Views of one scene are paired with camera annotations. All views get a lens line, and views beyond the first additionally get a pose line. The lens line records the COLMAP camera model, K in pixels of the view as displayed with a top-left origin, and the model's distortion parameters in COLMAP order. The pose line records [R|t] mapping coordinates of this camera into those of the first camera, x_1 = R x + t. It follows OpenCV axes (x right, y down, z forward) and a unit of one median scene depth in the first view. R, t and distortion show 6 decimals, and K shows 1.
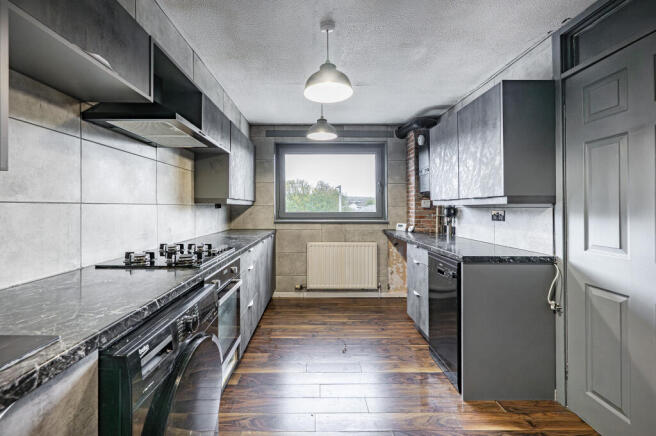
lens RADIAL K [[268.5, 0, 319.9], [0, 268.5, 207.5], [0, 0, 1]] dist [0.002829, -0.000401]
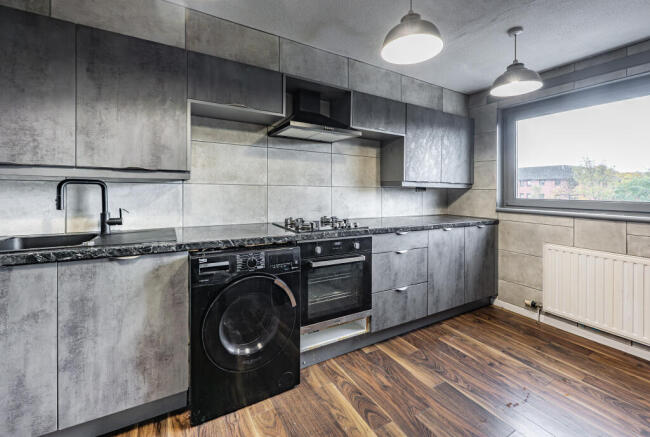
lens RADIAL K [[275.8, 0, 322.6], [0, 275.8, 195.9], [0, 0, 1]] dist [-0.001839, 0.000834]
pose [[0.479397, 0.023381, -0.877287, 0.391749], [-0.015266, 0.999716, 0.018302, 0.006919], [0.877465, 0.004619, 0.479618, 0.218431]]
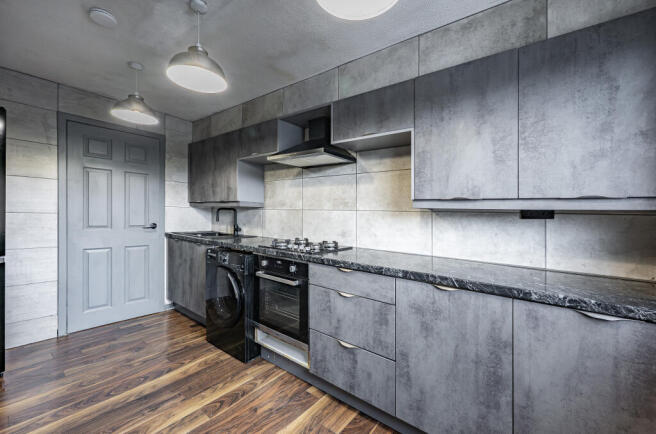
lens RADIAL K [[268.5, 0, 324.6], [0, 268.5, 223.8], [0, 0, 1]] dist [0.002829, -0.000401]
pose [[-0.634647, 0.010181, -0.772735, 0.282191], [-0.028842, 0.998905, 0.036848, 0.005391], [0.772264, 0.045672, -0.633658, 1.151858]]
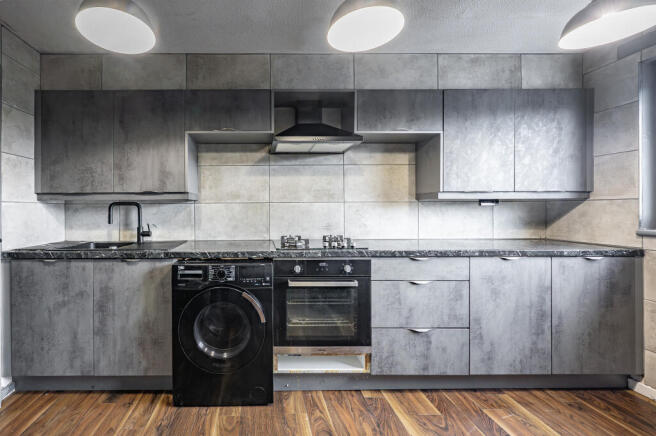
lens RADIAL K [[288.8, 0, 265.2], [0, 288.8, 215.8], [0, 0, 1]] dist [0.000832, 0.000458]
pose [[-0.020197, 0.021131, -0.999573, 0.465149], [0.003341, 0.999772, 0.021067, 0.013909], [0.999790, -0.002914, -0.020263, 0.475694]]
